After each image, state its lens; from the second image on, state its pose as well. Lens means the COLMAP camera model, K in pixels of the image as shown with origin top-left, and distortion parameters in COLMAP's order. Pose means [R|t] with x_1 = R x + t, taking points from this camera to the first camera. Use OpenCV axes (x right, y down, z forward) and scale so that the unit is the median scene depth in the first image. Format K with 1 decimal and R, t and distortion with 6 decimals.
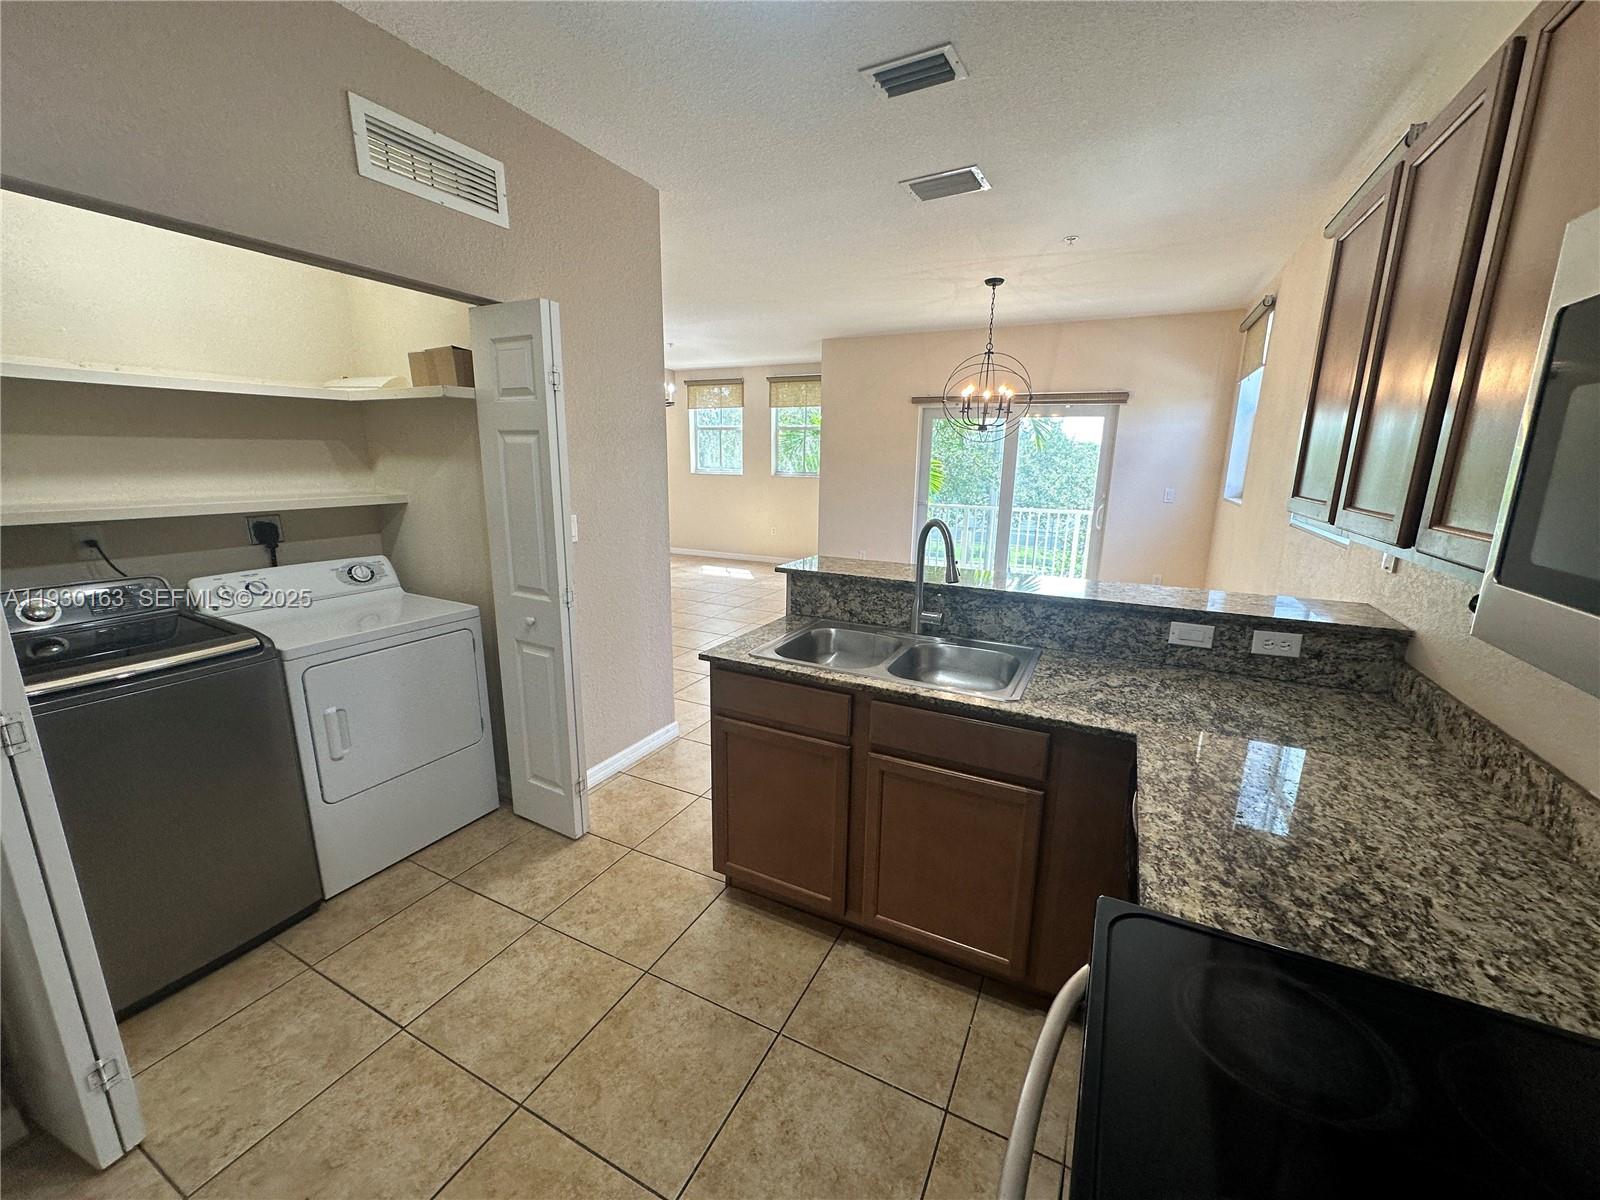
lens RADIAL K [[635.5, 0, 806.2], [0, 635.5, 600.1], [0, 0, 1]] dist [-0.003794, 0.001348]
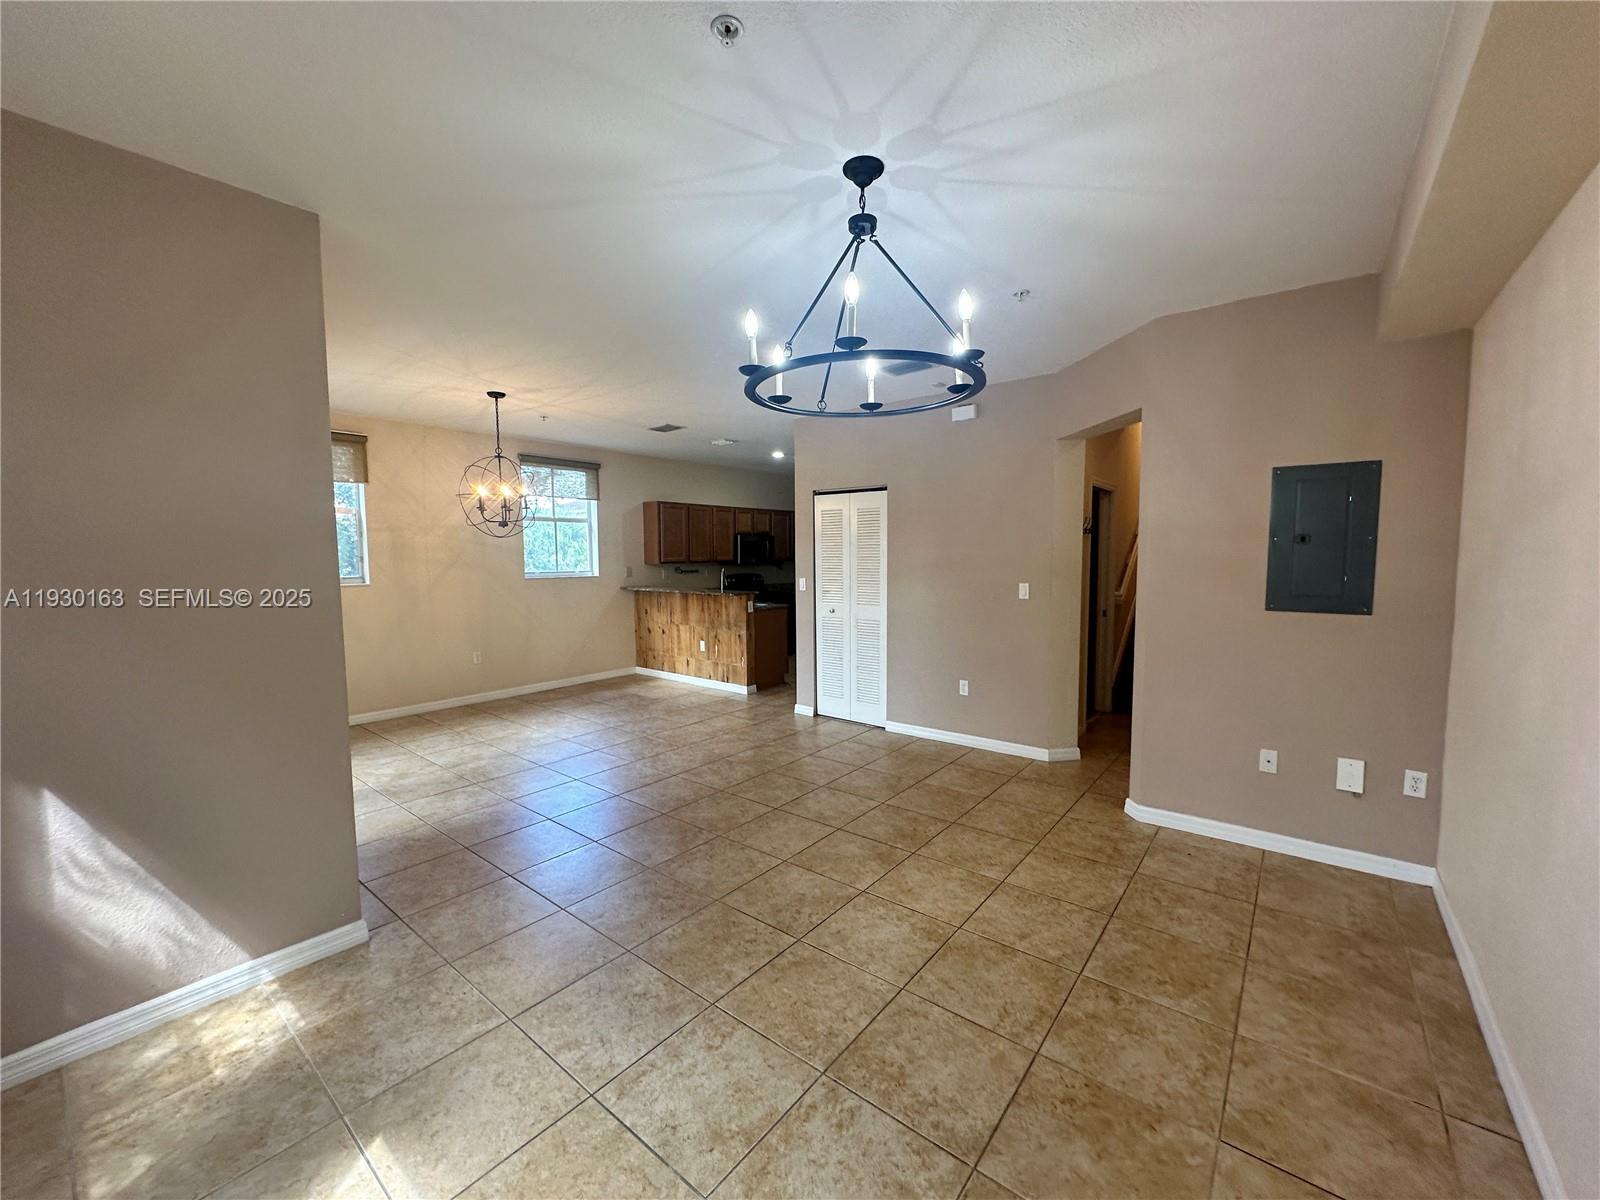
lens RADIAL K [[635.5, 0, 810.1], [0, 635.5, 603.8], [0, 0, 1]] dist [-0.003794, 0.001348]
pose [[-0.979977, -0.023995, 0.197661, -0.364003], [0.037016, 0.953452, 0.299266, -0.361712], [-0.195641, 0.300590, -0.933472, 1.580843]]
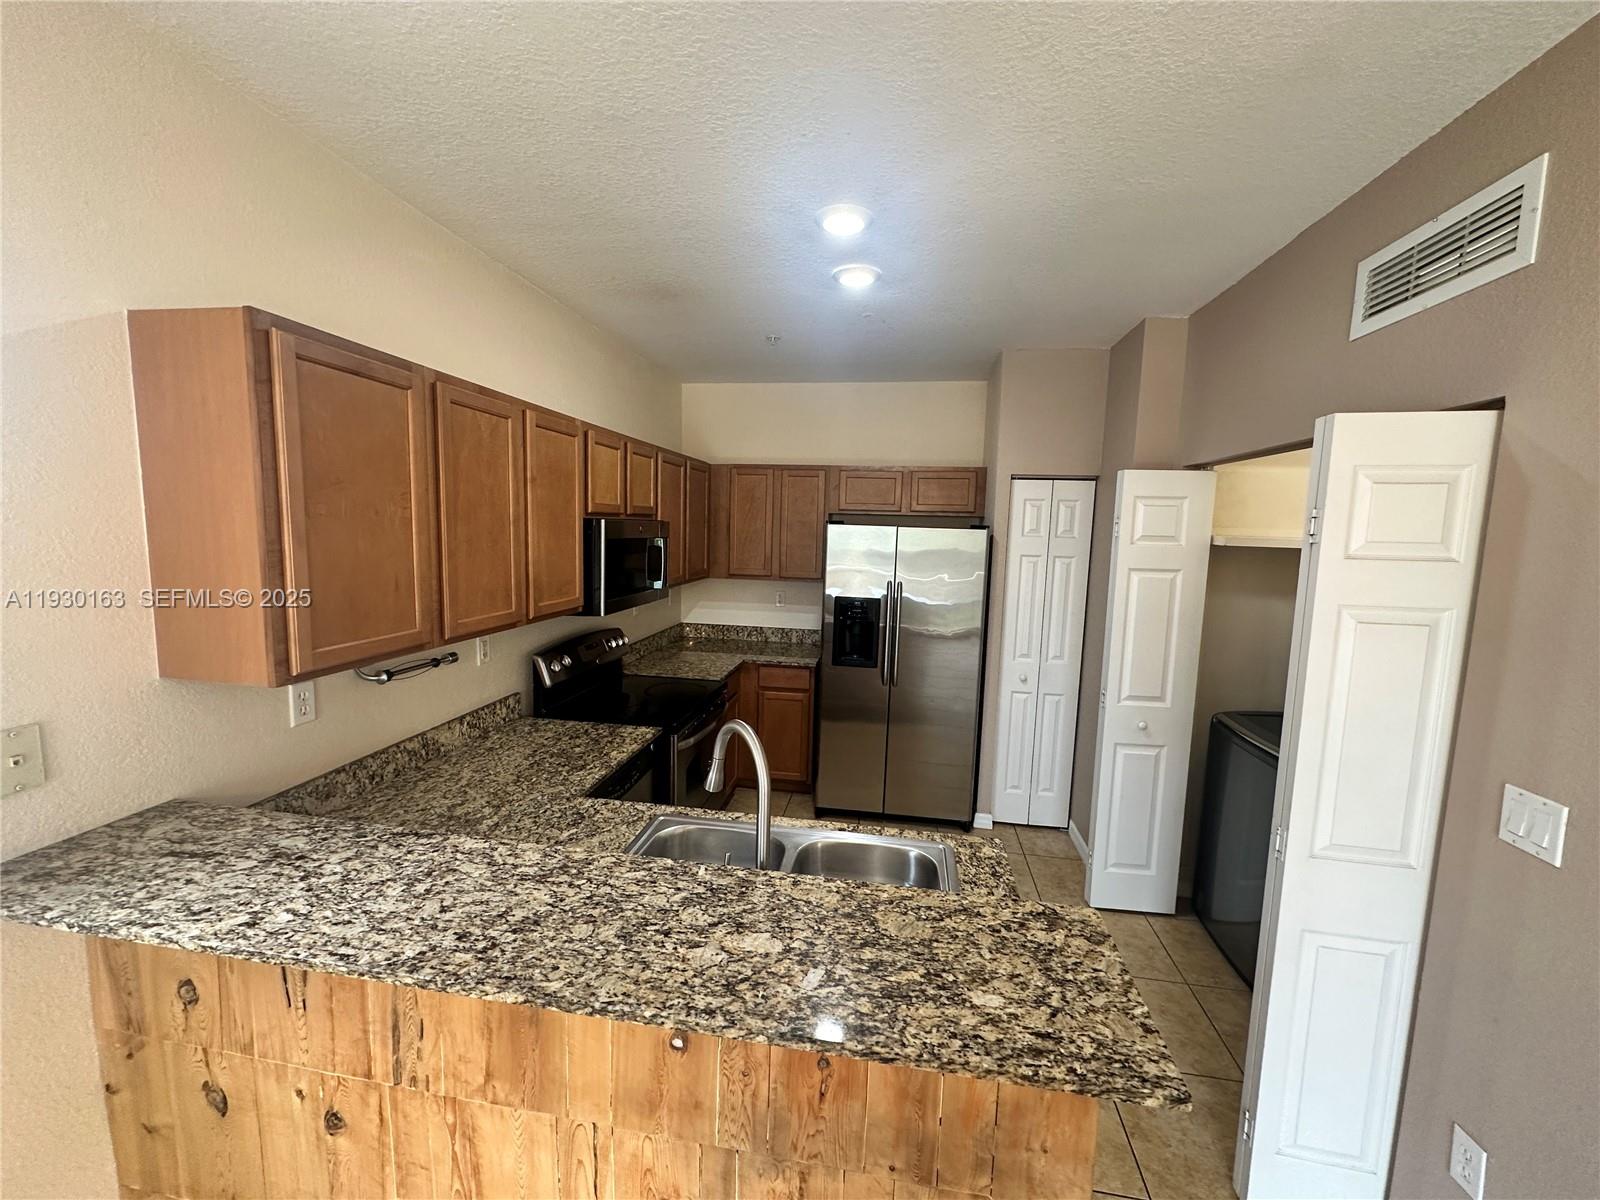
lens RADIAL K [[635.5, 0, 802.1], [0, 635.5, 601.2], [0, 0, 1]] dist [-0.003794, 0.001348]
pose [[-0.954345, -0.003624, -0.298685, 0.124342], [-0.103395, 0.942121, 0.318931, -0.165740], [0.280241, 0.335253, -0.899483, 0.569793]]
